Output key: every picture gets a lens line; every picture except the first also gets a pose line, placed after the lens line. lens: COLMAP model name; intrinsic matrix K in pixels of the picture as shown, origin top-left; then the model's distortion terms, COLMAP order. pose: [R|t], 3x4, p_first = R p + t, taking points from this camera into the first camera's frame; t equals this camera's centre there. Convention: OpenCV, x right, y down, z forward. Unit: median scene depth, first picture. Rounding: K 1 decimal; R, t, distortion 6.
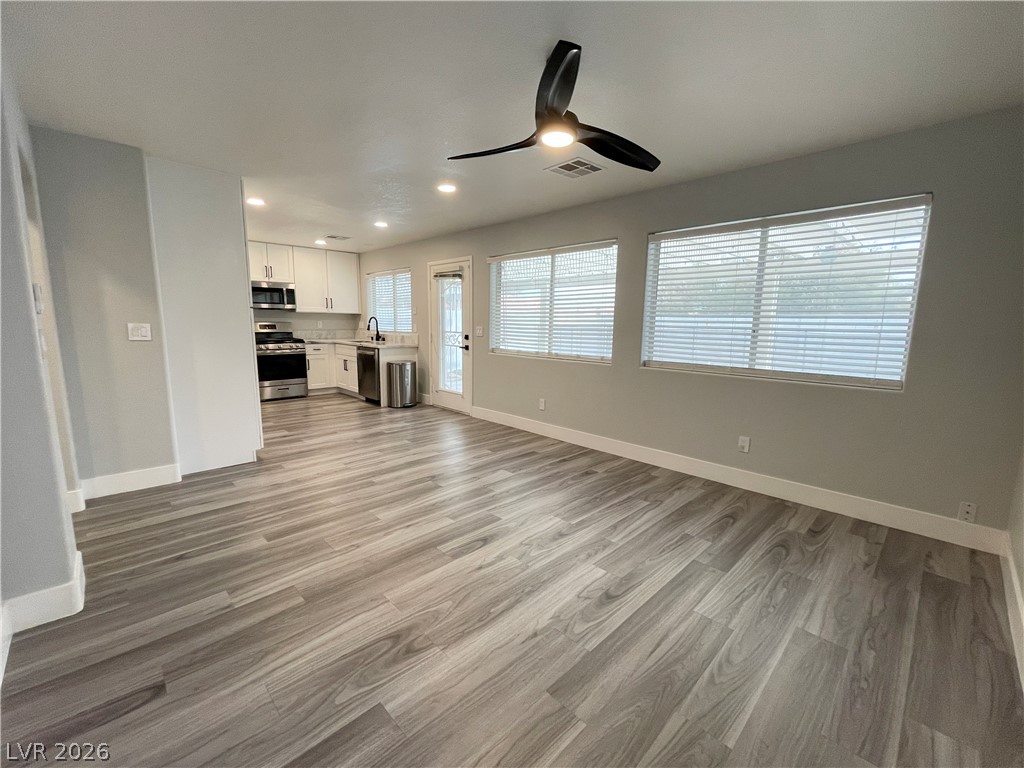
lens RADIAL K [[432.8, 0, 515.2], [0, 432.8, 383.6], [0, 0, 1]] dist [-0.000788, -0.000395]
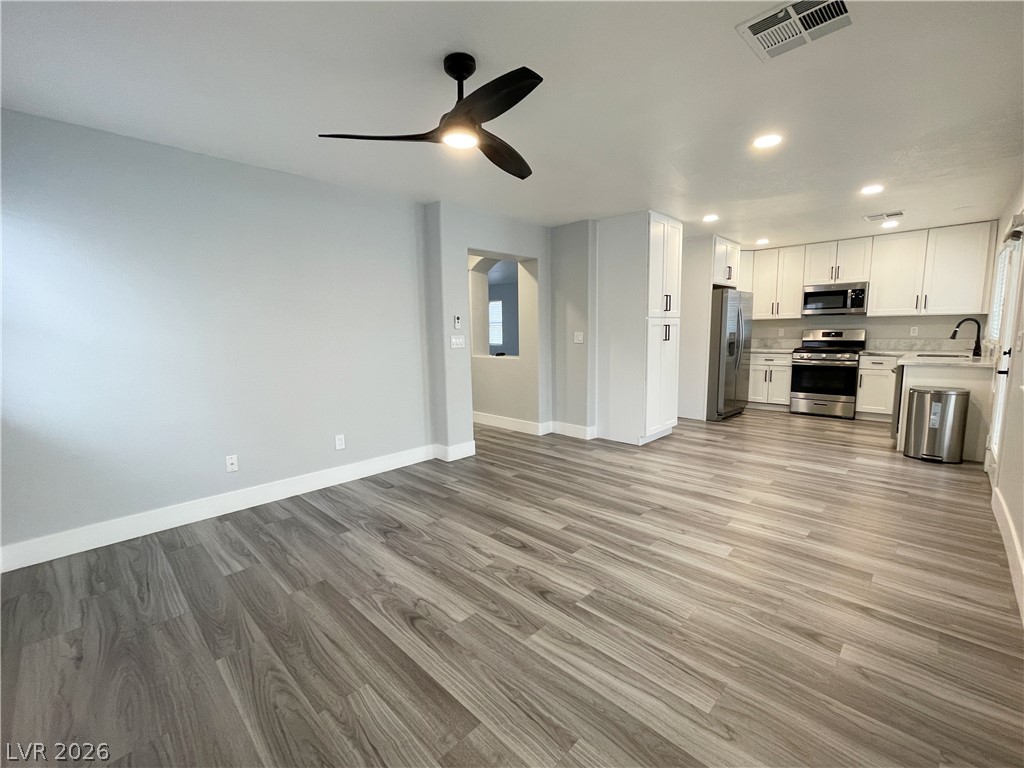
lens RADIAL K [[440.4, 0, 515.0], [0, 440.4, 382.6], [0, 0, 1]] dist [0.000991, -0.000071]
pose [[0.019986, 0.106470, -0.994115, 0.692950], [-0.130054, 0.986142, 0.103001, -0.087145], [0.991305, 0.127230, 0.033556, 0.694716]]
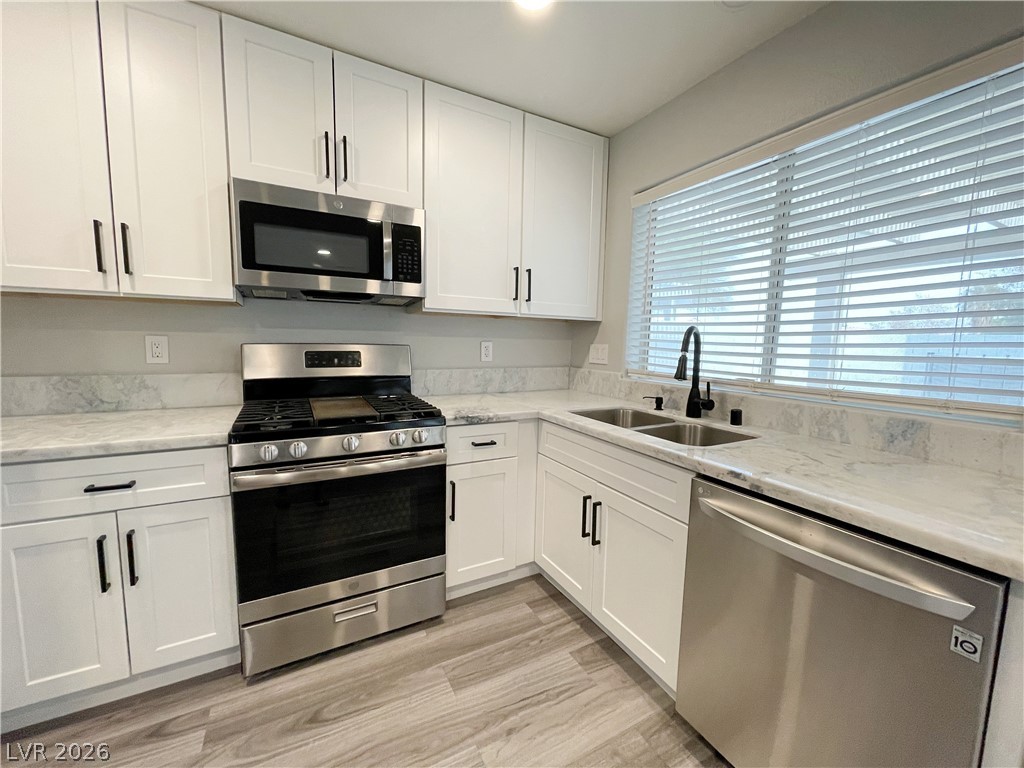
lens RADIAL K [[410.5, 0, 515.1], [0, 410.5, 382.6], [0, 0, 1]] dist [-0.000989, 0.000352]
pose [[0.961352, 0.032630, -0.273383, -0.784651], [-0.046126, 0.998006, -0.043082, -0.228613], [0.271432, 0.054027, 0.960940, 1.600781]]
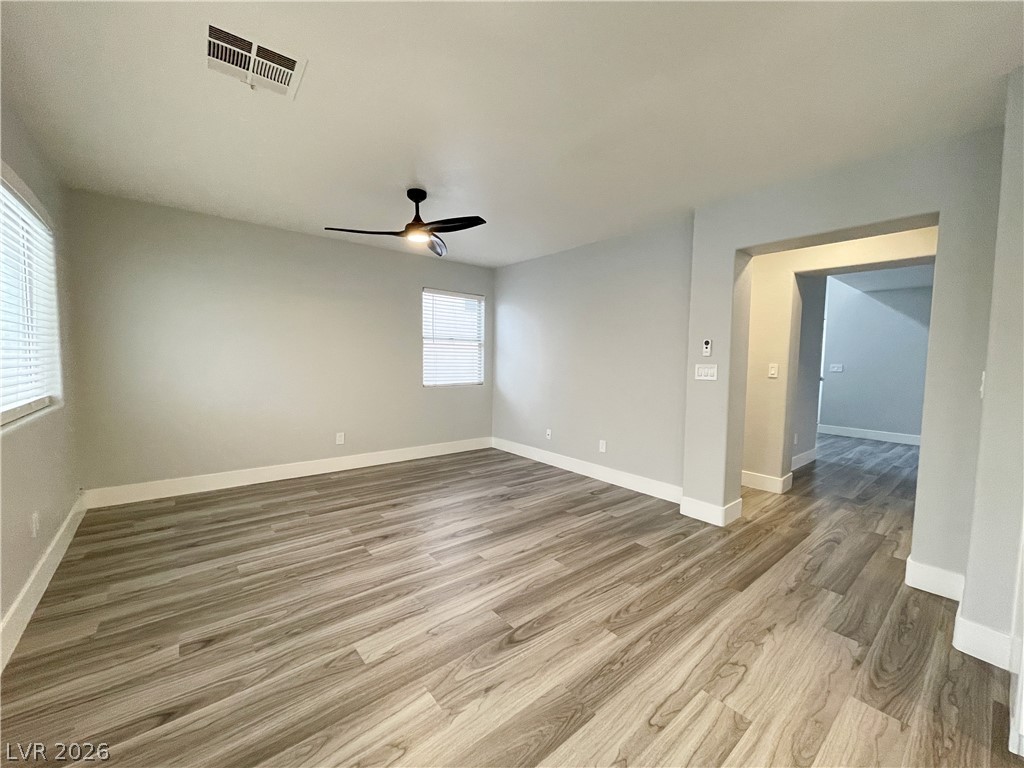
lens RADIAL K [[410.5, 0, 513.5], [0, 410.5, 385.3], [0, 0, 1]] dist [-0.000989, 0.000352]
pose [[-0.995495, -0.039089, 0.086384, -0.241436], [-0.019797, 0.976676, 0.213806, -0.216453], [-0.092727, 0.211133, -0.973049, 1.533653]]
